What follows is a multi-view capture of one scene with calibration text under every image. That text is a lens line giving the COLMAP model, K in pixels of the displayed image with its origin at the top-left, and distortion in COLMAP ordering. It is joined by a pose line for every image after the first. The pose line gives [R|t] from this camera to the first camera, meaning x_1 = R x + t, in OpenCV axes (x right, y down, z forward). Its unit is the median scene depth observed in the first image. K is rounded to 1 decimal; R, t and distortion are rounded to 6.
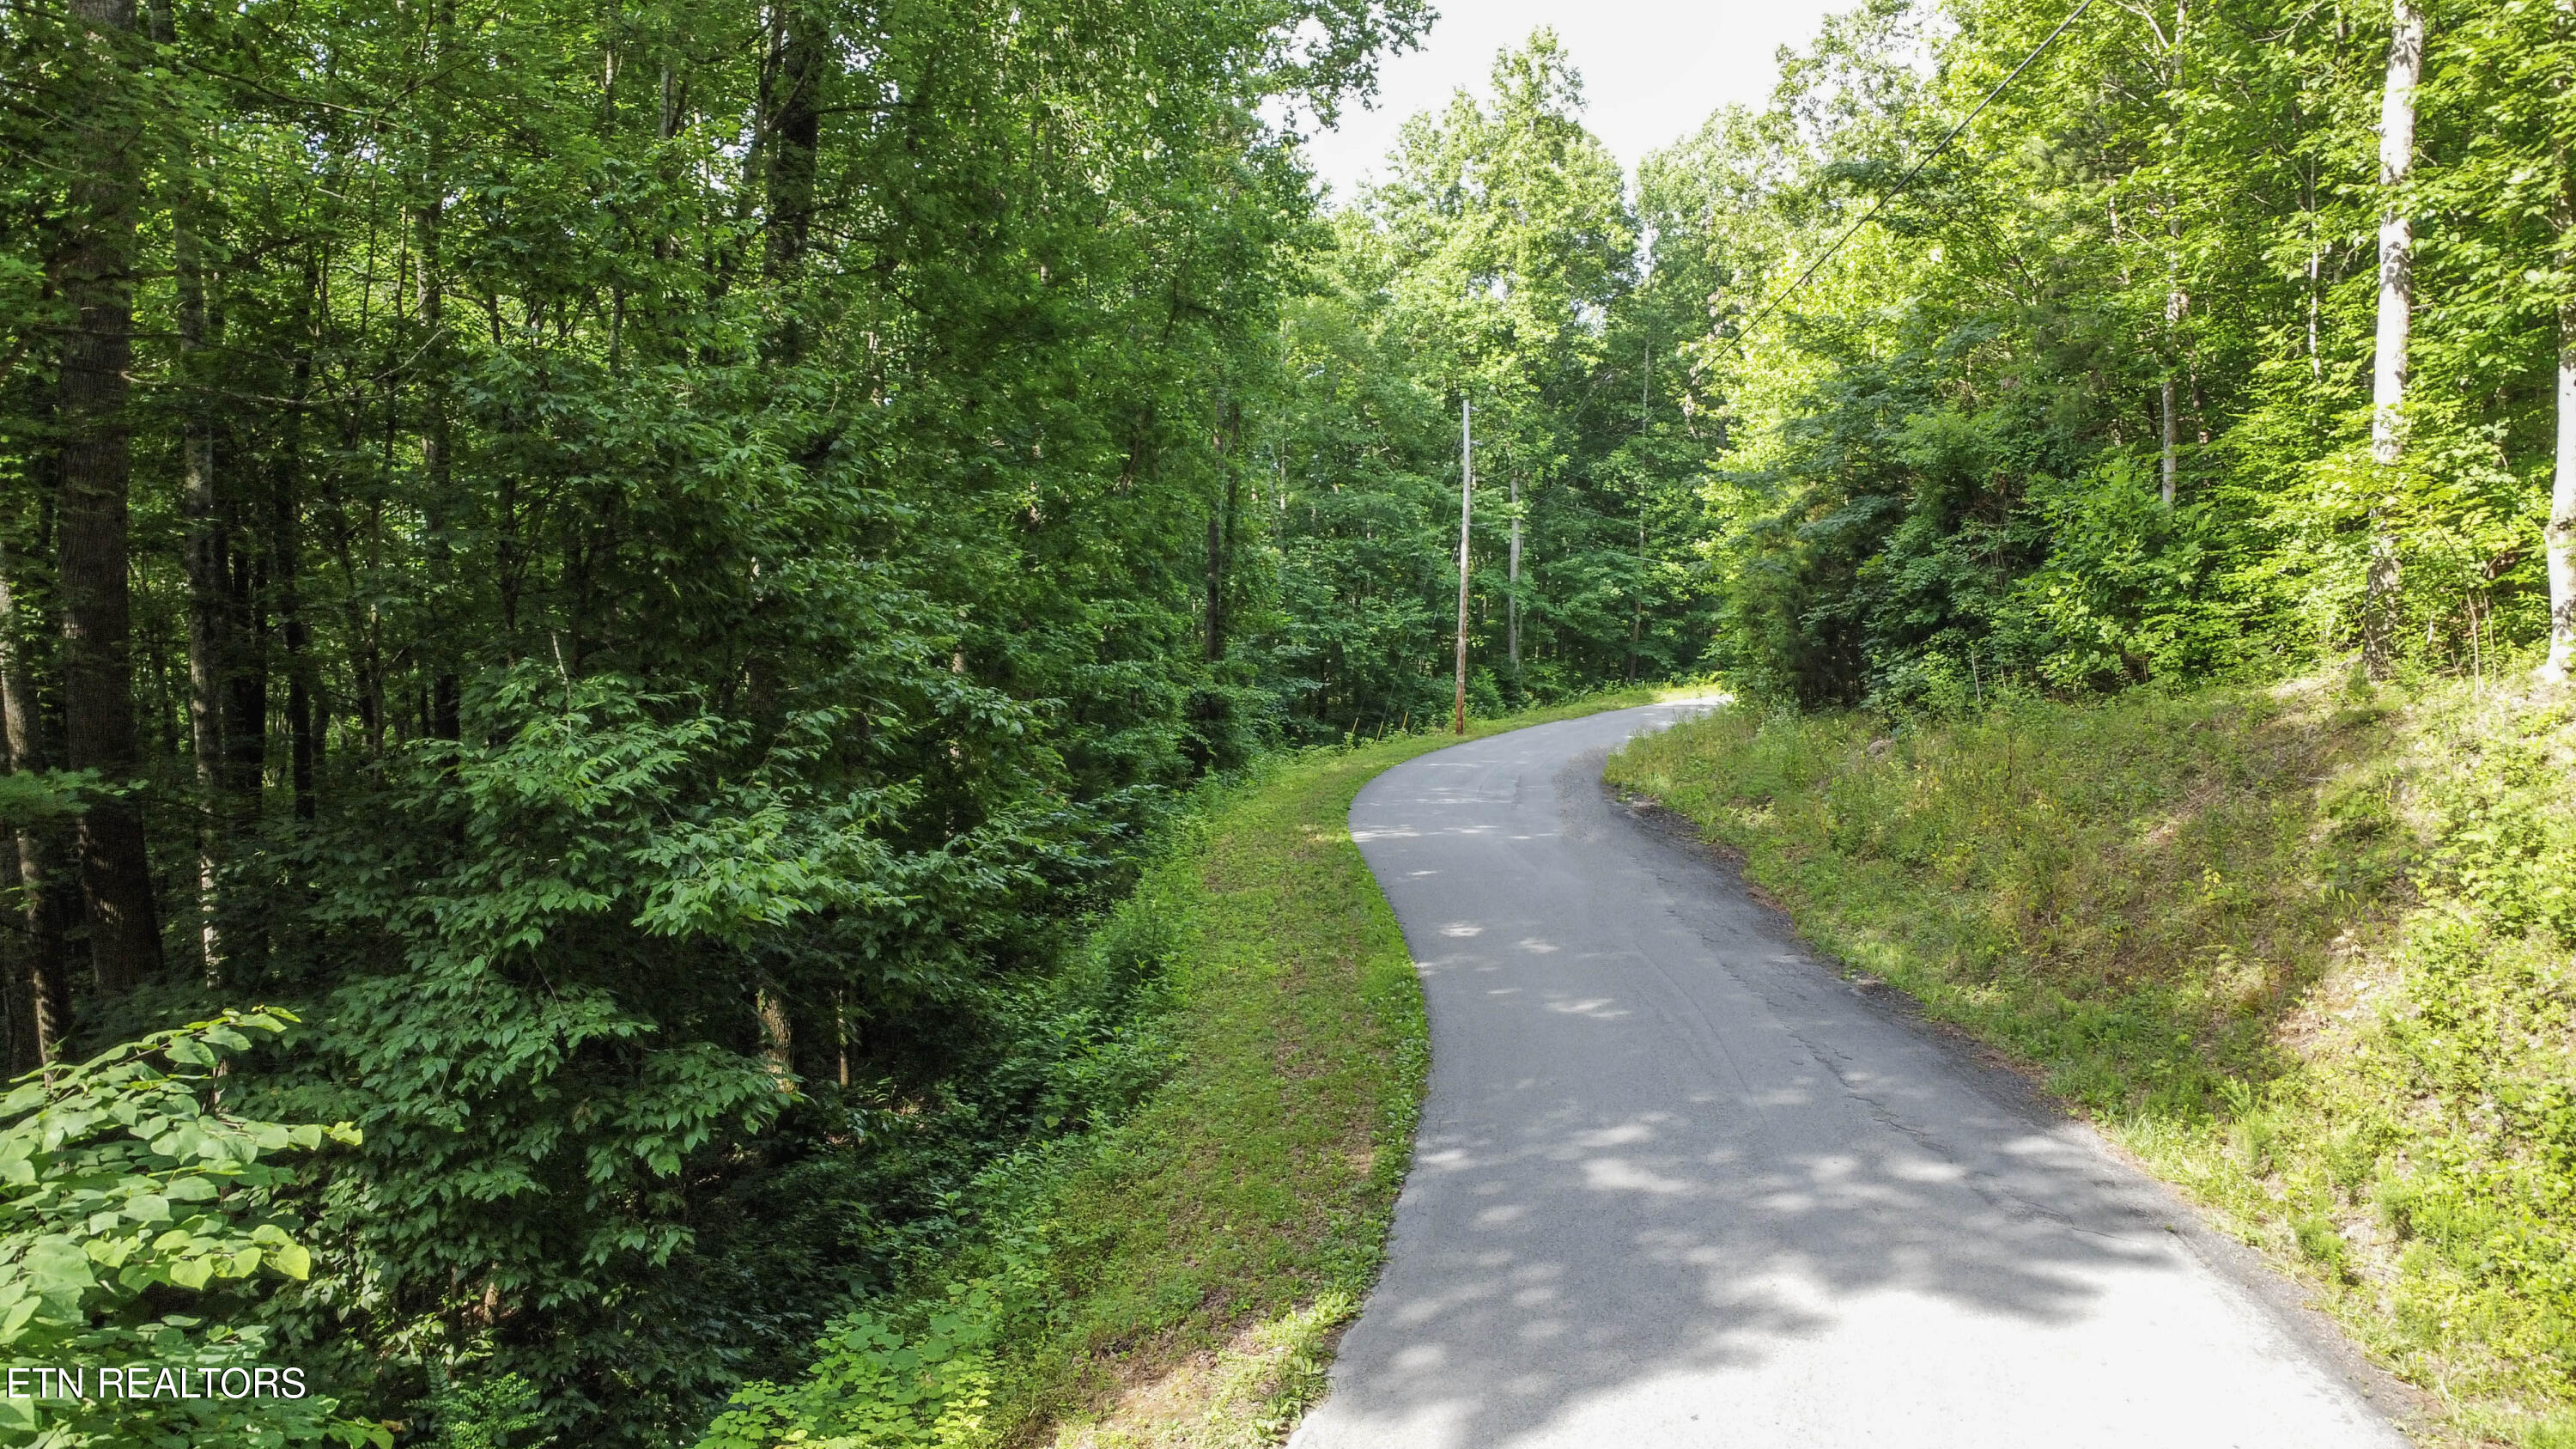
lens RADIAL K [[1867.1, 0, 1290.9], [0, 1867.1, 719.5], [0, 0, 1]] dist [-0.090405, -0.000741]
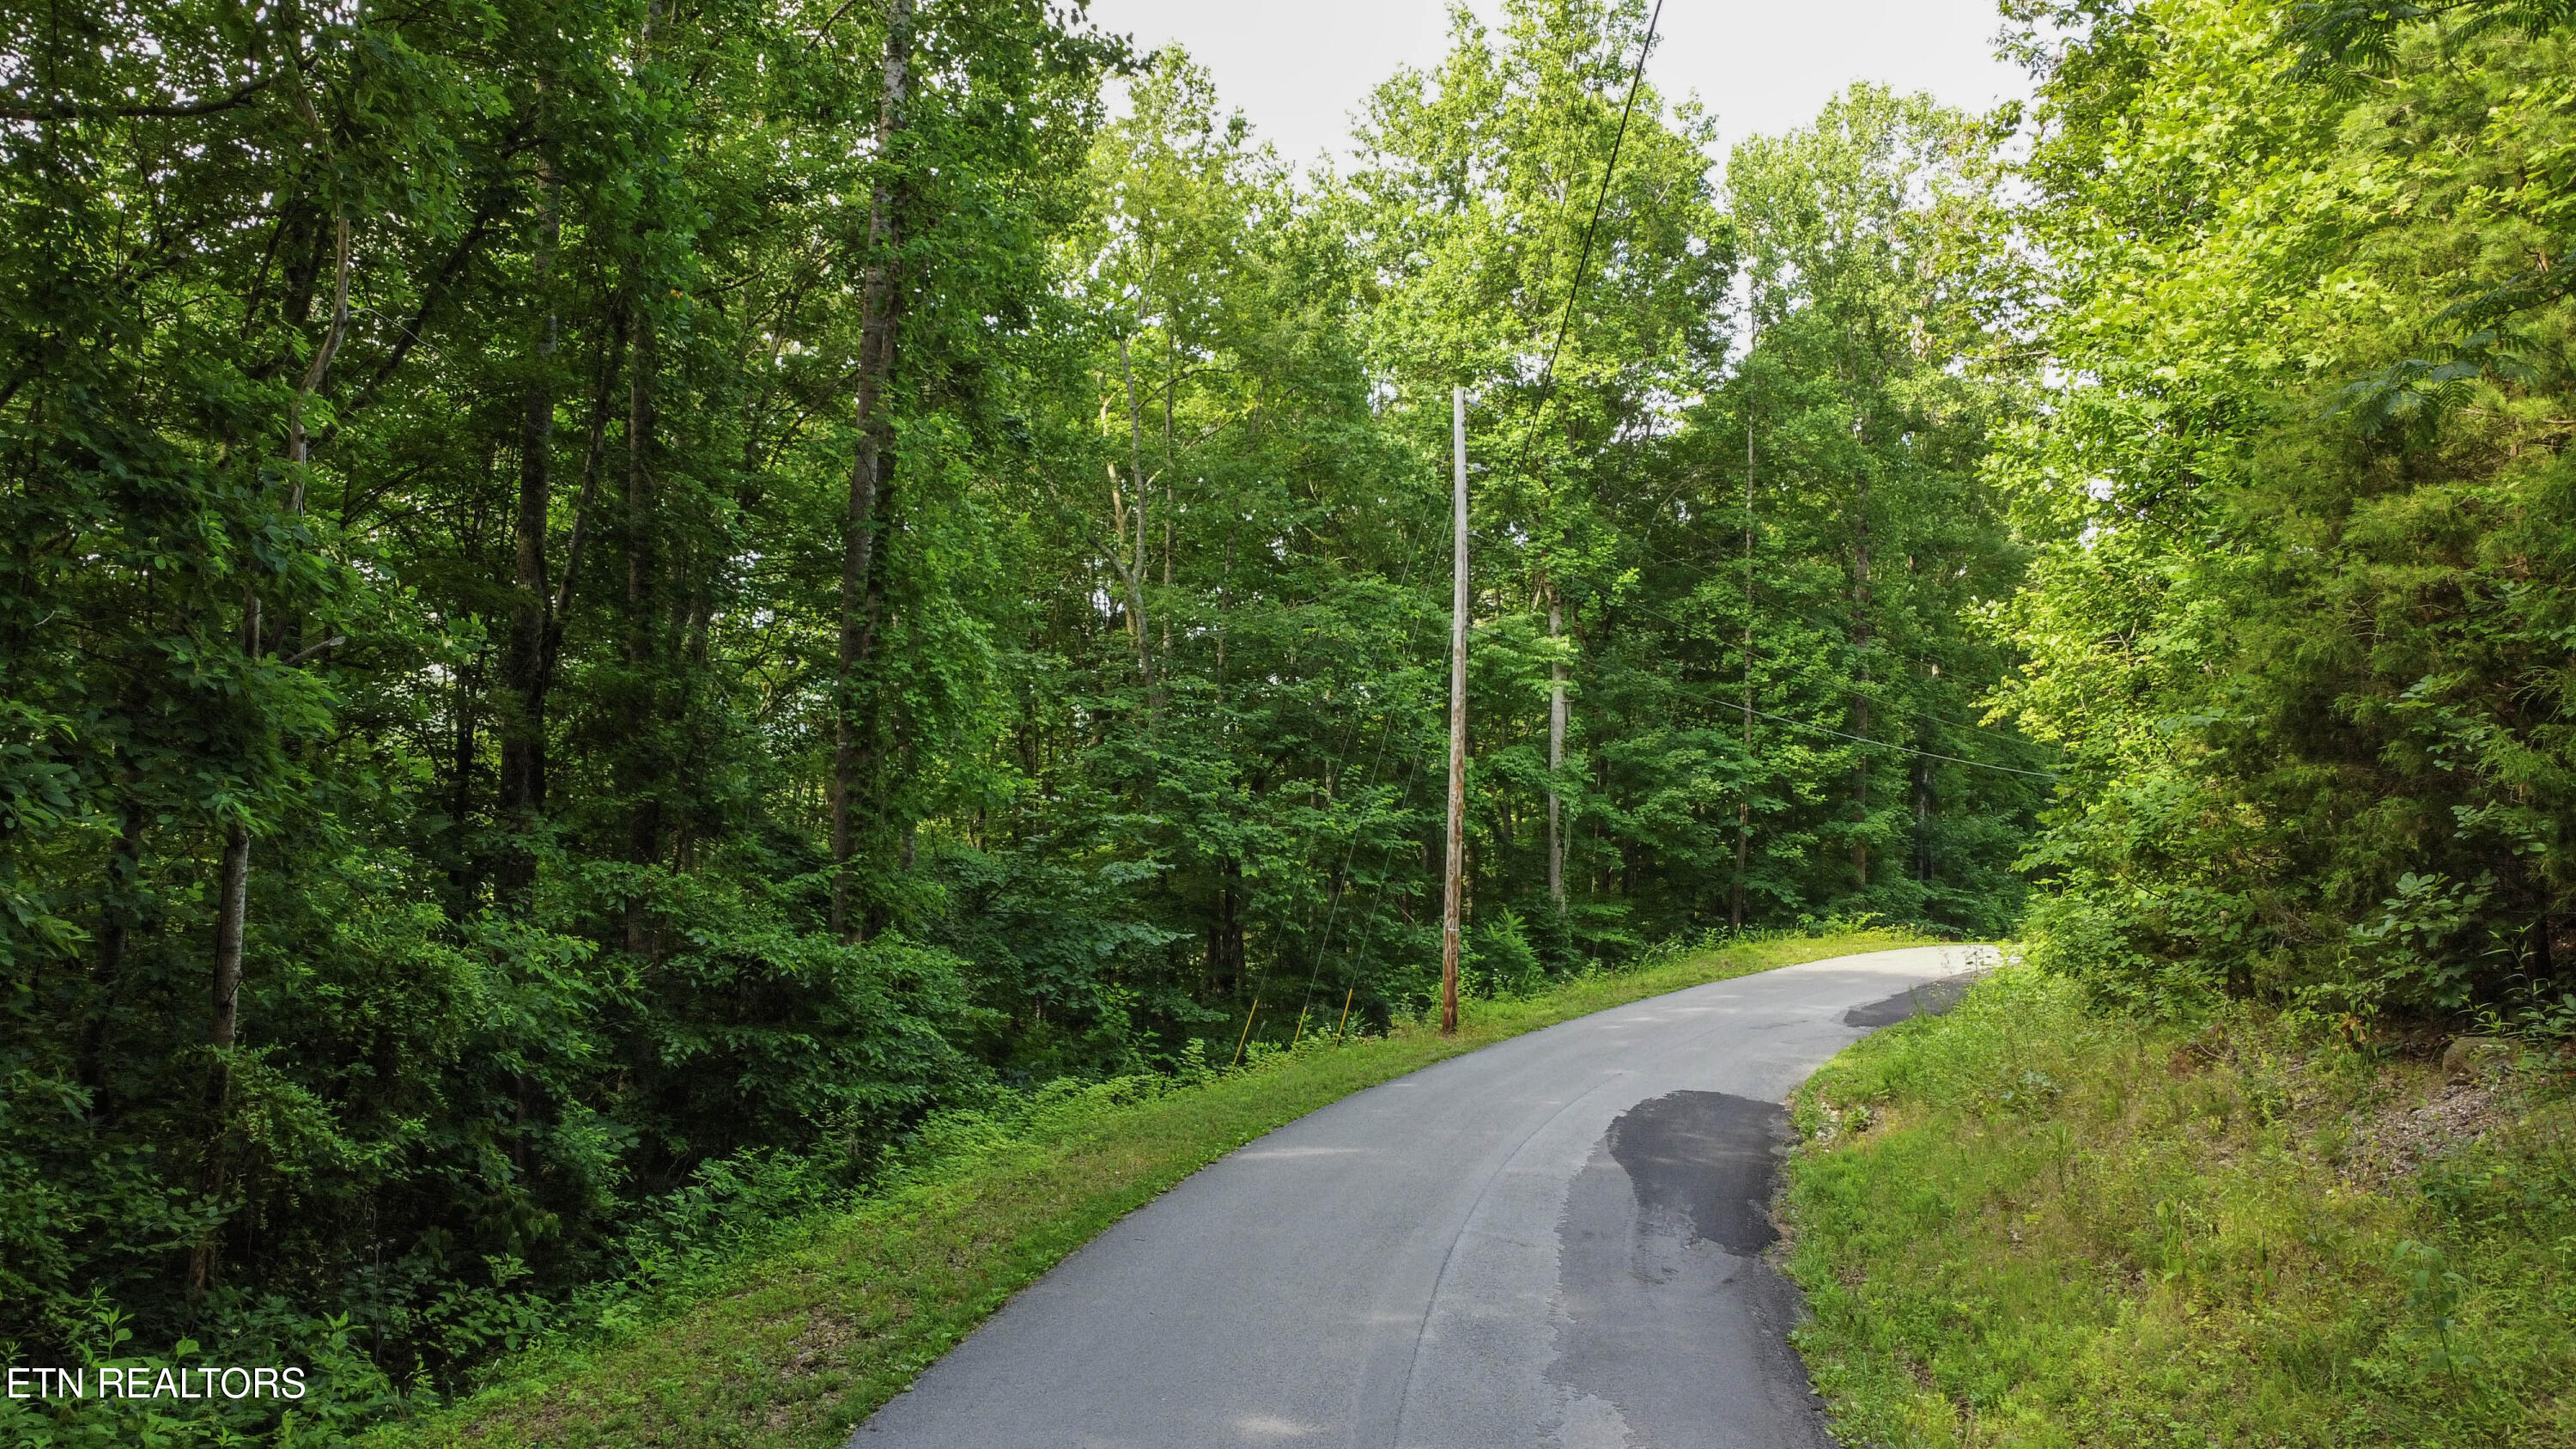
lens RADIAL K [[1867.1, 0, 1285.6], [0, 1867.1, 725.8], [0, 0, 1]] dist [-0.090405, -0.000741]
pose [[0.999622, -0.002926, -0.027337, 0.044542], [-0.000601, 0.991760, -0.128111, -0.007986], [0.027487, 0.128079, 0.991383, 0.363198]]
